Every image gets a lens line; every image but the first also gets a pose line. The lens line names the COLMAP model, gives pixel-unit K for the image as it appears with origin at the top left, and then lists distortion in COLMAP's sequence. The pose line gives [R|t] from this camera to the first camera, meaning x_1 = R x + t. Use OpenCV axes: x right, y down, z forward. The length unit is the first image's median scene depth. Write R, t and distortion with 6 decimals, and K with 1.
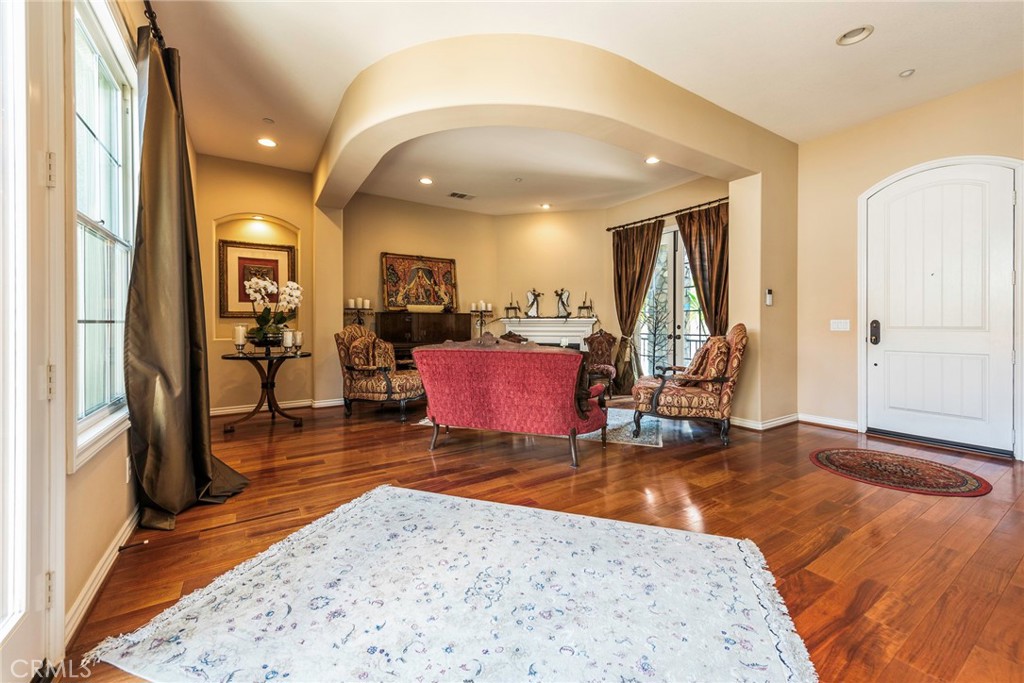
lens RADIAL K [[411.2, 0, 510.4], [0, 411.2, 323.7], [0, 0, 1]] dist [0.005268, -0.001170]
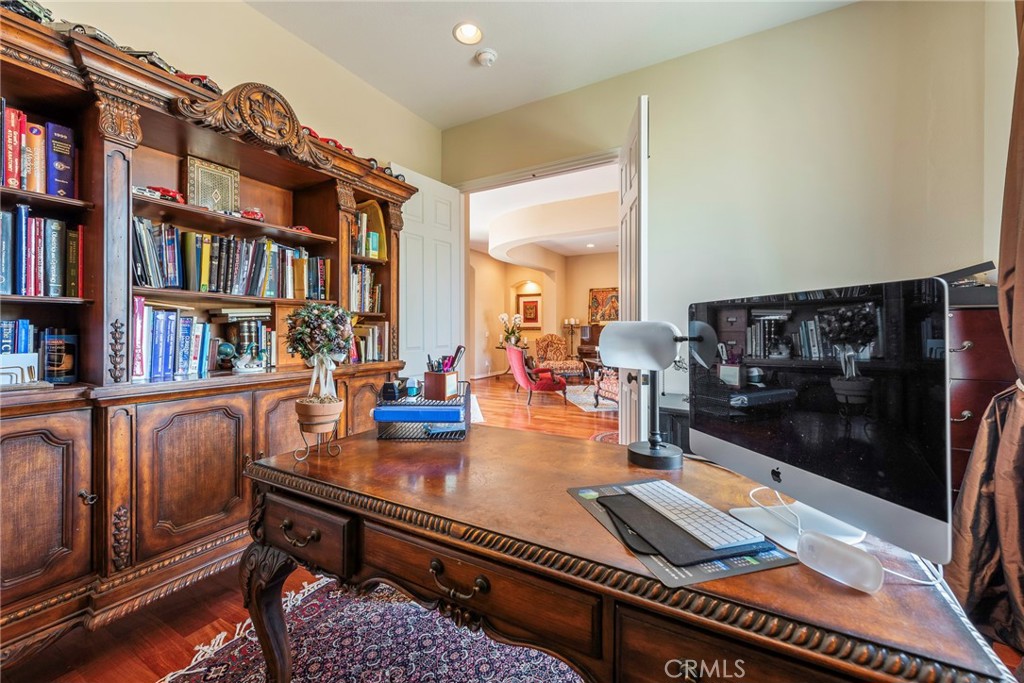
lens RADIAL K [[411.2, 0, 512.6], [0, 411.2, 332.2], [0, 0, 1]] dist [0.005268, -0.001170]
pose [[0.461950, 0.007893, -0.886871, 0.936580], [0.005964, 0.999910, 0.012006, -0.022982], [0.886886, -0.010835, 0.461861, -0.020644]]
